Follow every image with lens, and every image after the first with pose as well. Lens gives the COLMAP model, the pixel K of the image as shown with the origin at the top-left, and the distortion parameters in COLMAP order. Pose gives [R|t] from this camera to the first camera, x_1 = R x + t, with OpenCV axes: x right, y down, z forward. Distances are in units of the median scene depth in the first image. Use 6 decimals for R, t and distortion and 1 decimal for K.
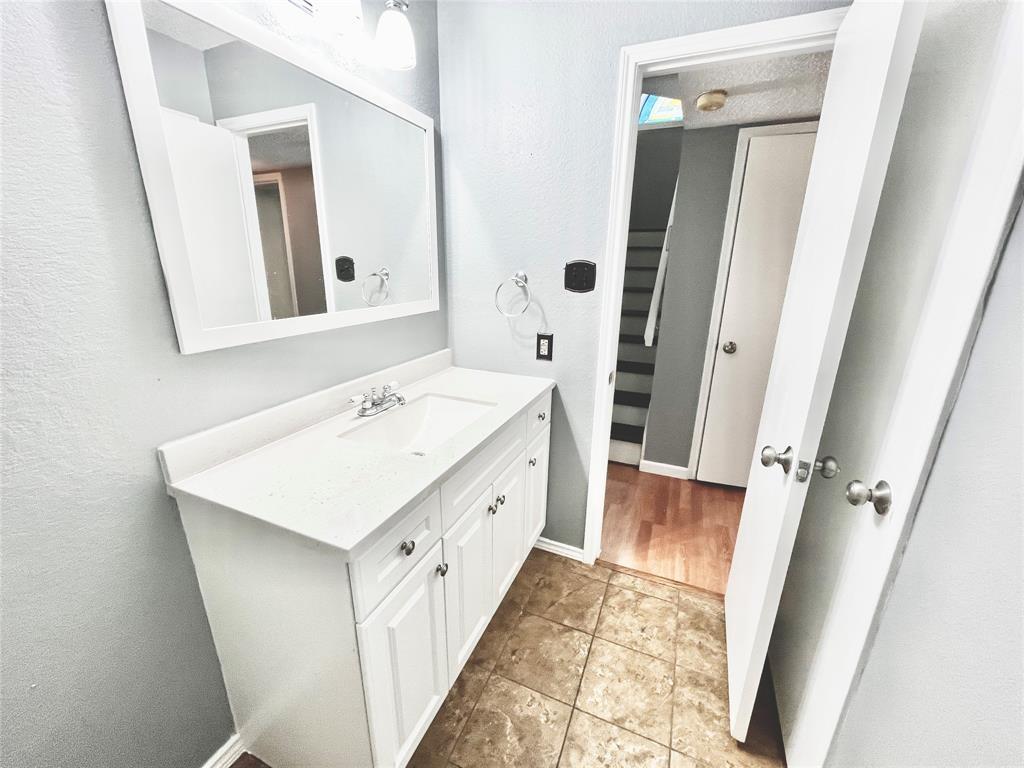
lens RADIAL K [[412.8, 0, 511.1], [0, 412.8, 388.9], [0, 0, 1]] dist [-0.002327, 0.000409]
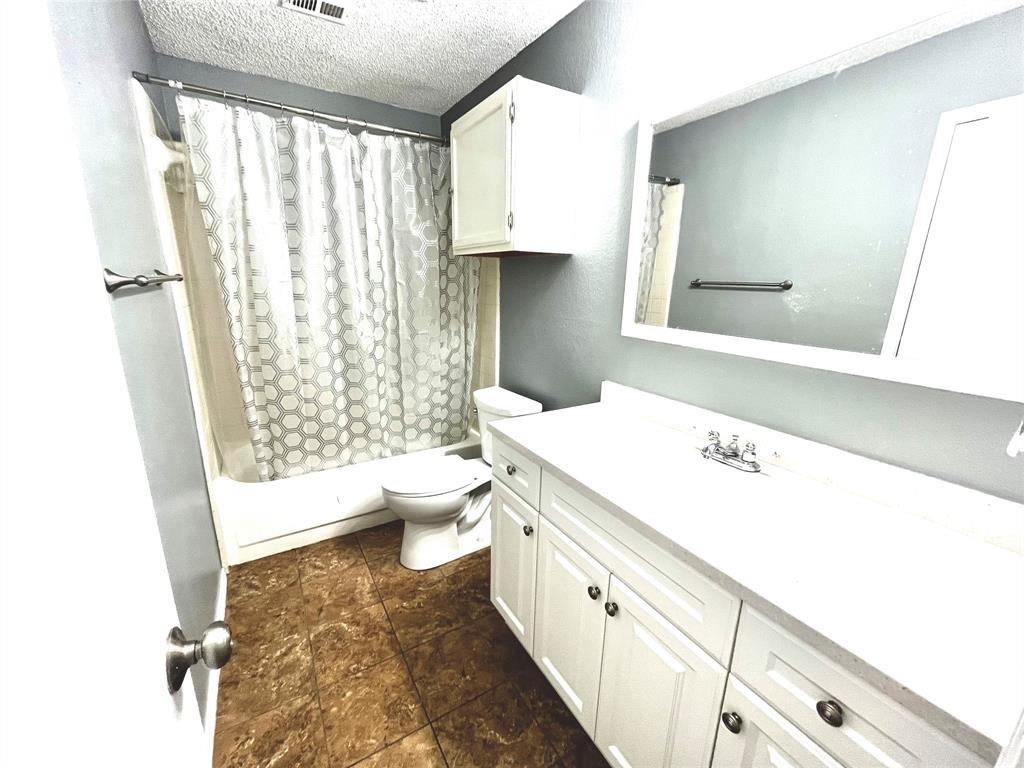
lens RADIAL K [[412.8, 0, 510.6], [0, 412.8, 383.4], [0, 0, 1]] dist [-0.002327, 0.000409]
pose [[-0.578210, 0.178862, -0.796041, 0.595651], [-0.254891, 0.887240, 0.384495, -0.314968], [0.775051, 0.425223, -0.467420, 1.083218]]
